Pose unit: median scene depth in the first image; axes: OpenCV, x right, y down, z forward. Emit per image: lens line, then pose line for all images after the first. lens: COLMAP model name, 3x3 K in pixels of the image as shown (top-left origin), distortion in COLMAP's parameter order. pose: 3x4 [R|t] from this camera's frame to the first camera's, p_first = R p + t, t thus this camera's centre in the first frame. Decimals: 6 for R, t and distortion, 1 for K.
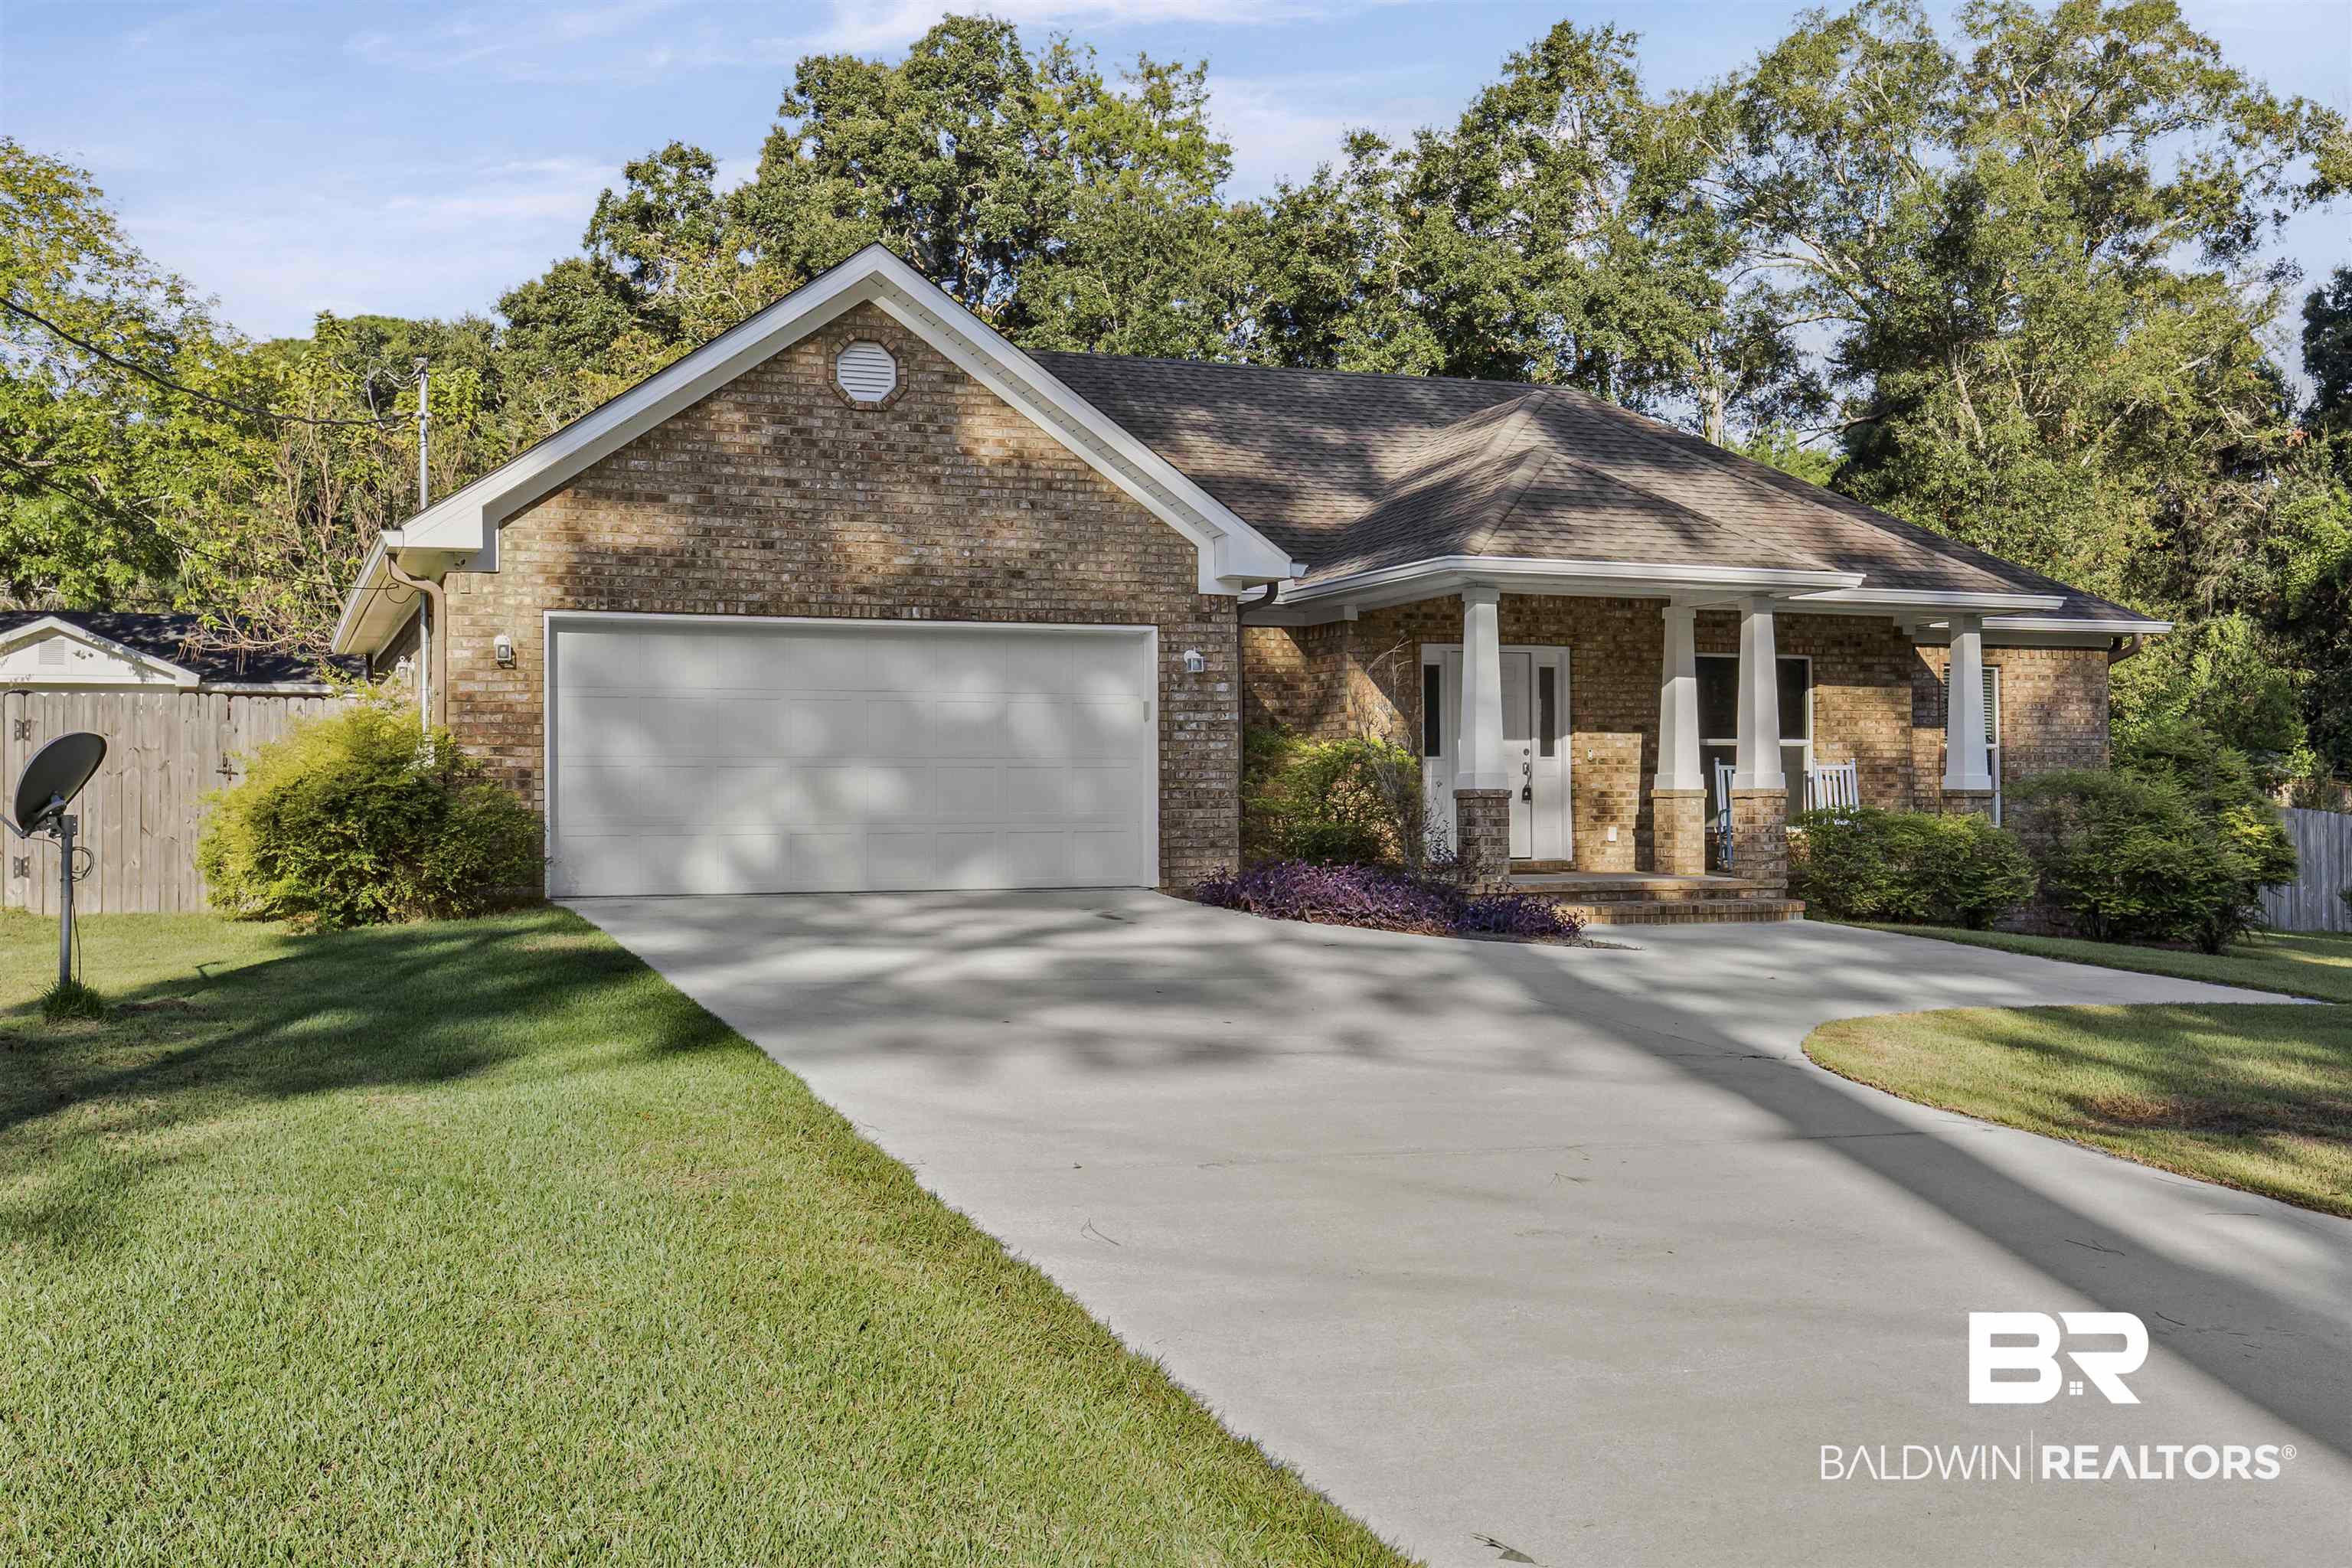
lens RADIAL K [[2372.8, 0, 1176.0], [0, 2372.8, 782.4], [0, 0, 1]] dist [-0.026783, 0.000000]
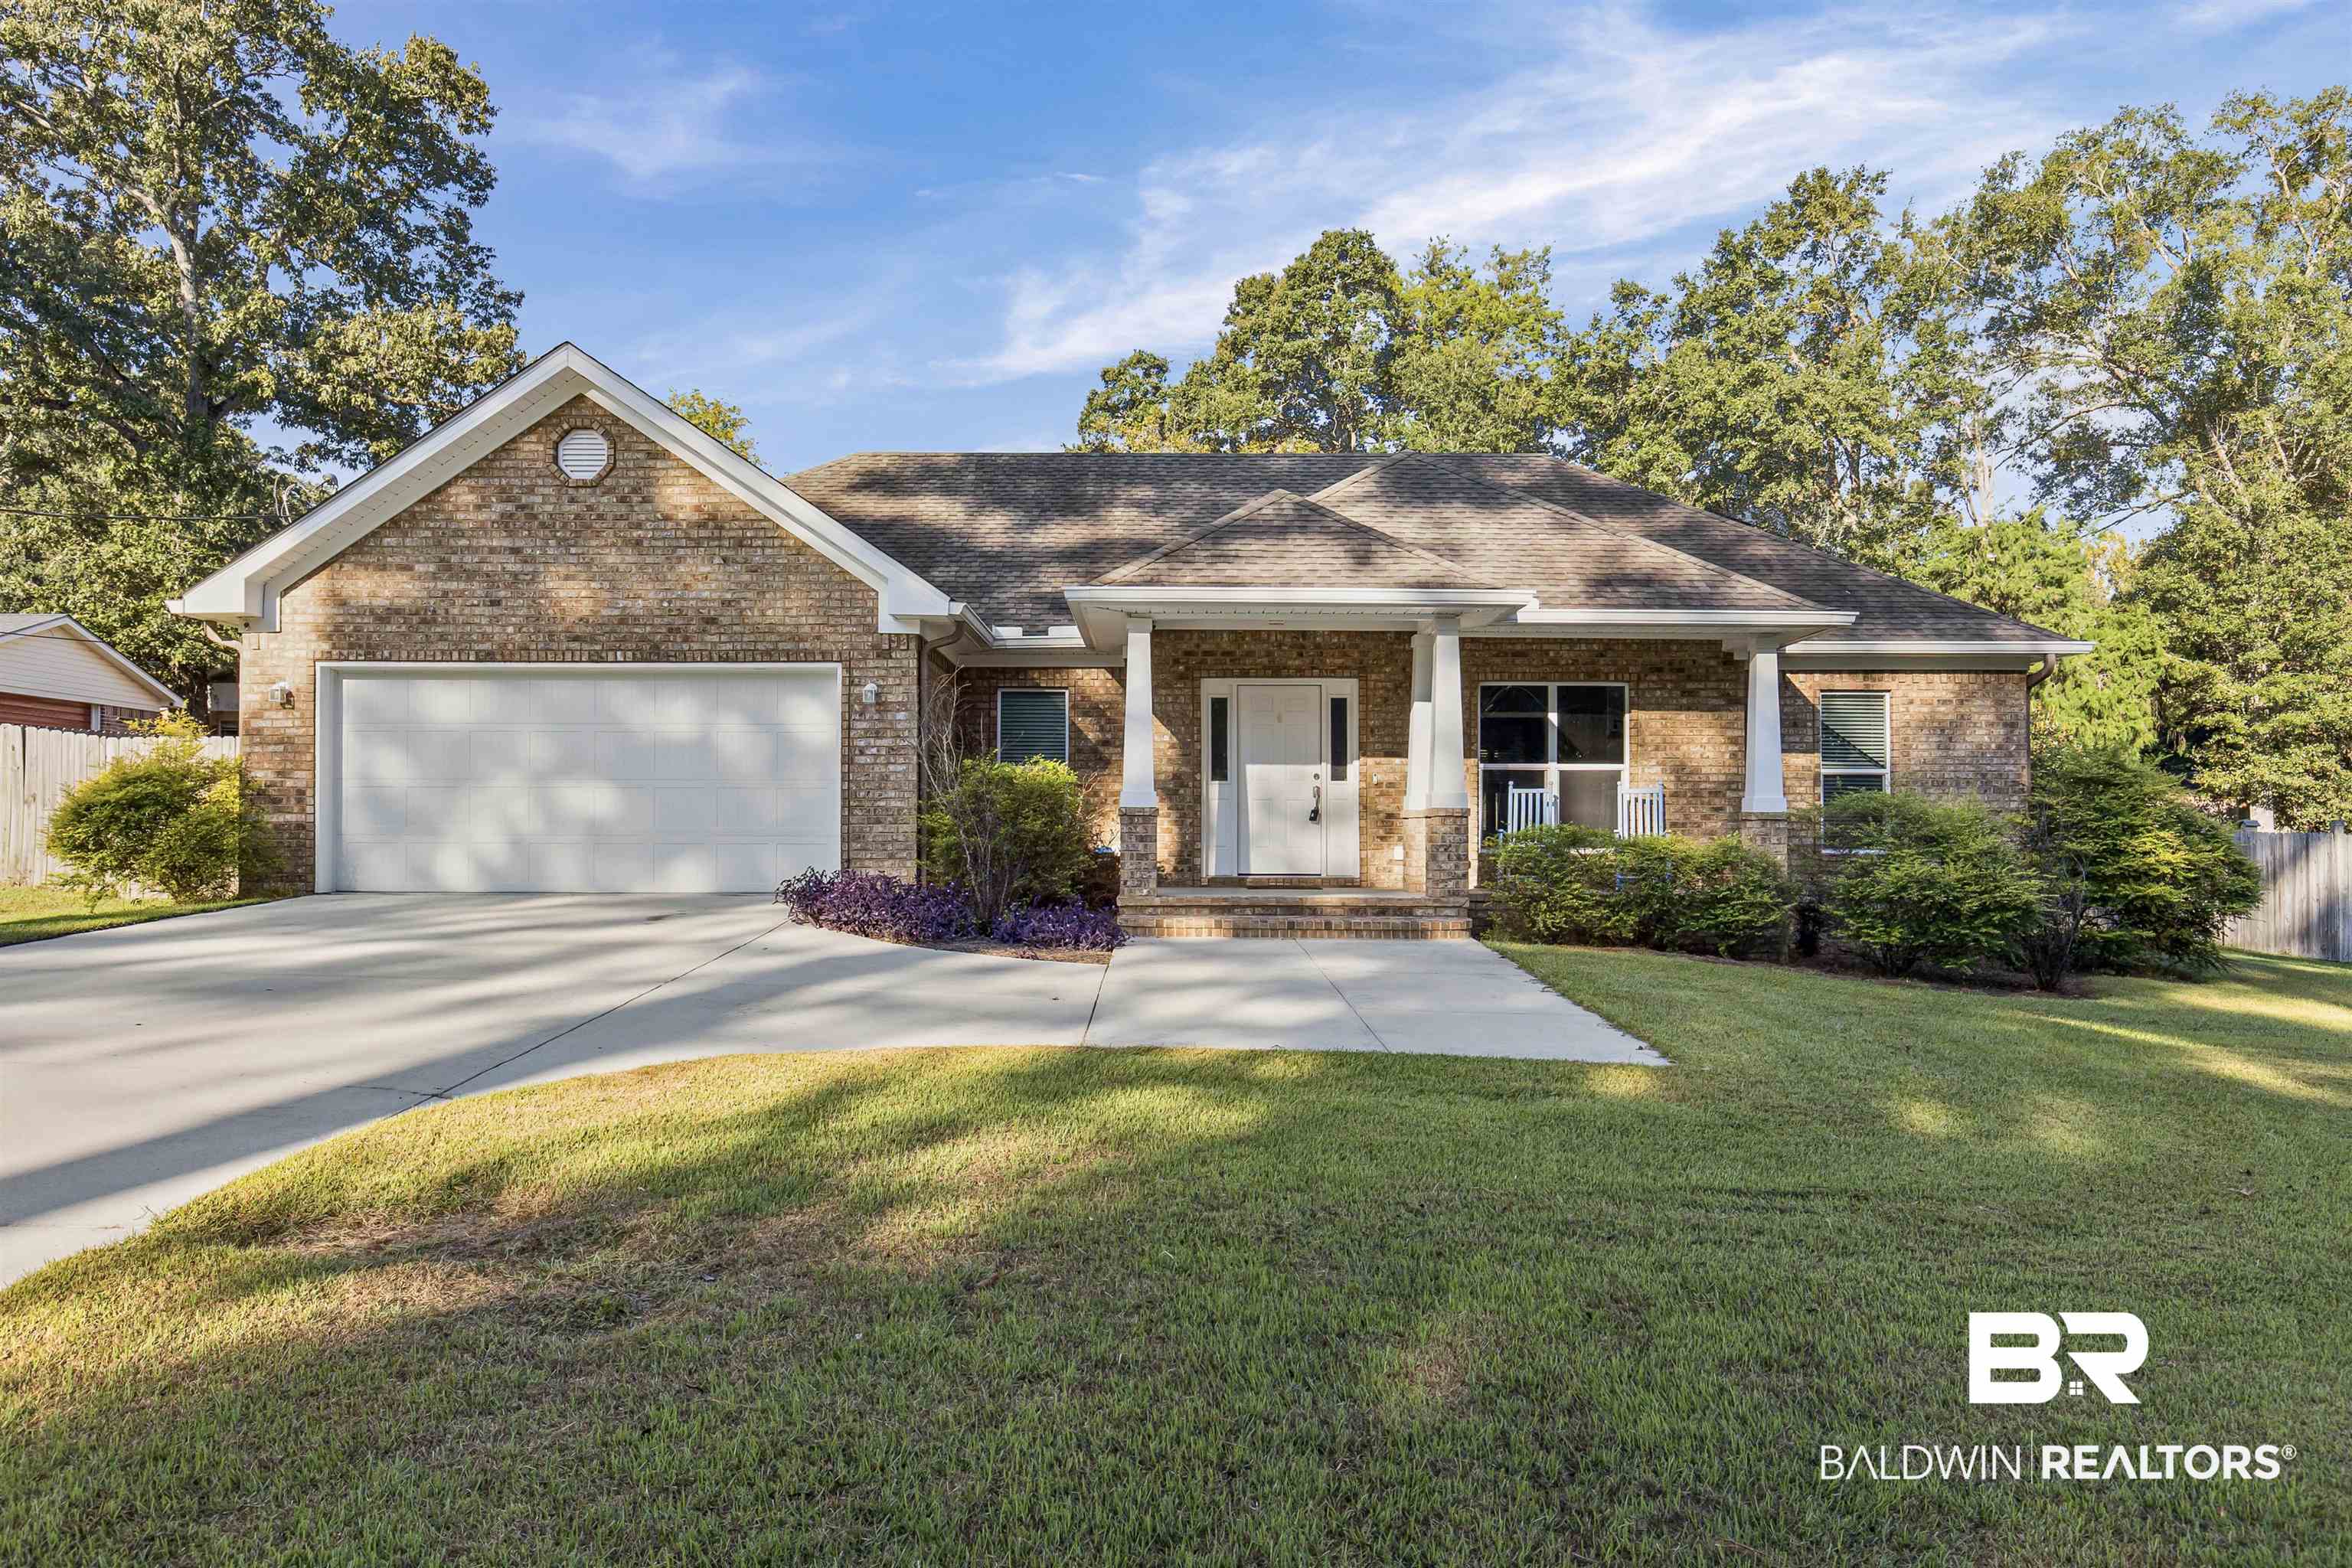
lens RADIAL K [[1632.5, 0, 1166.2], [0, 1632.5, 836.8], [0, 0, 1]] dist [-0.019802, 0.011522]
pose [[0.931246, 0.006738, -0.364328, 0.428242], [-0.003325, 0.999945, 0.009993, 0.009102], [0.364375, -0.008095, 0.931217, 0.335911]]
